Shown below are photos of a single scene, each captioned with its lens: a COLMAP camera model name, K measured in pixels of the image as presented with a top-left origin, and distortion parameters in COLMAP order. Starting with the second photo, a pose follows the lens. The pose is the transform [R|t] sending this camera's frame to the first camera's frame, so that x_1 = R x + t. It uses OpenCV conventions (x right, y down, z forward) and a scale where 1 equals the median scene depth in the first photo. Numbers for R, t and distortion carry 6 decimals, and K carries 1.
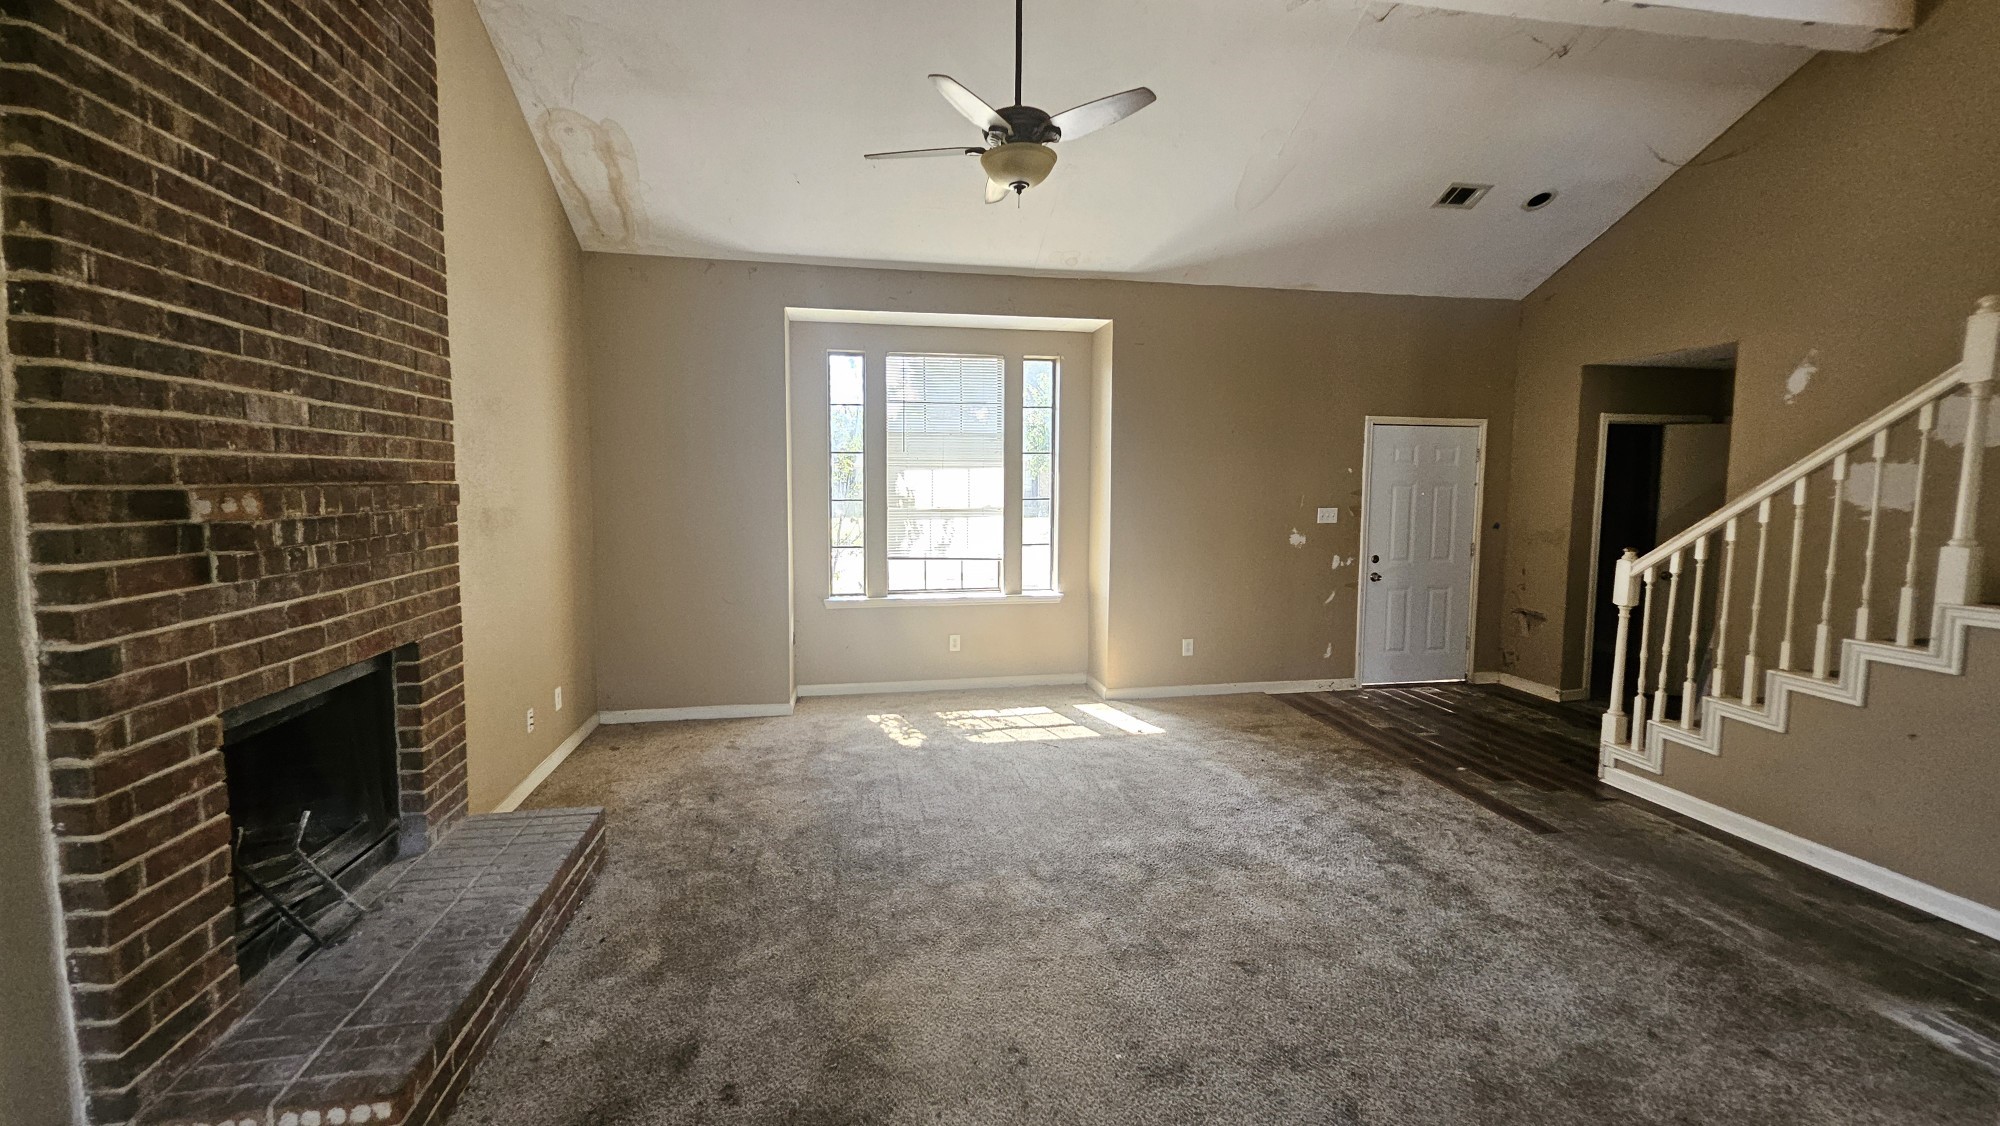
lens RADIAL K [[809.9, 0, 995.0], [0, 809.9, 558.3], [0, 0, 1]] dist [0.004685, 0.000255]
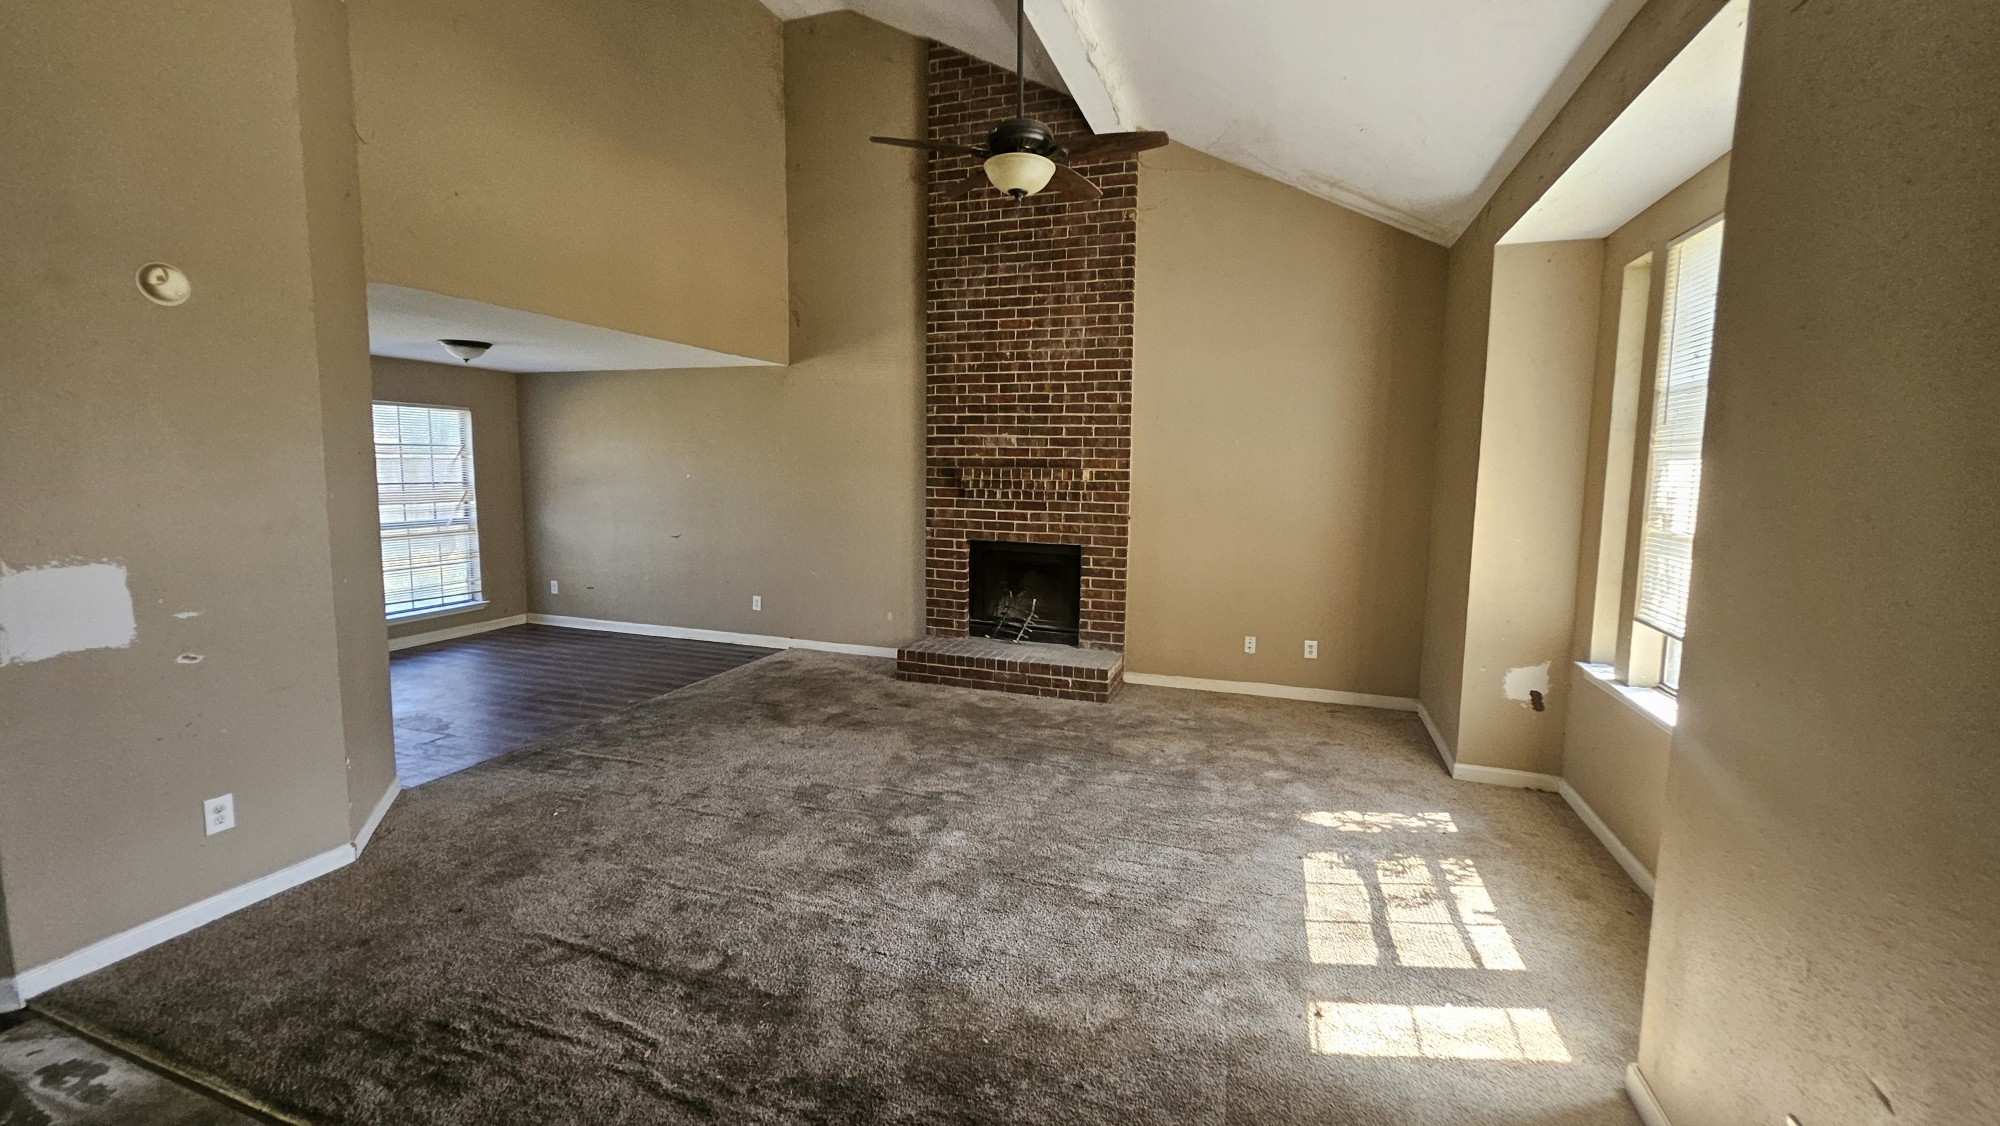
lens RADIAL K [[809.9, 0, 1001.4], [0, 809.9, 555.4], [0, 0, 1]] dist [0.004685, 0.000255]
pose [[-0.507800, 0.086960, -0.857075, 0.938025], [-0.099892, 0.982237, 0.158843, -0.145877], [0.855664, 0.166276, -0.490094, 1.483552]]
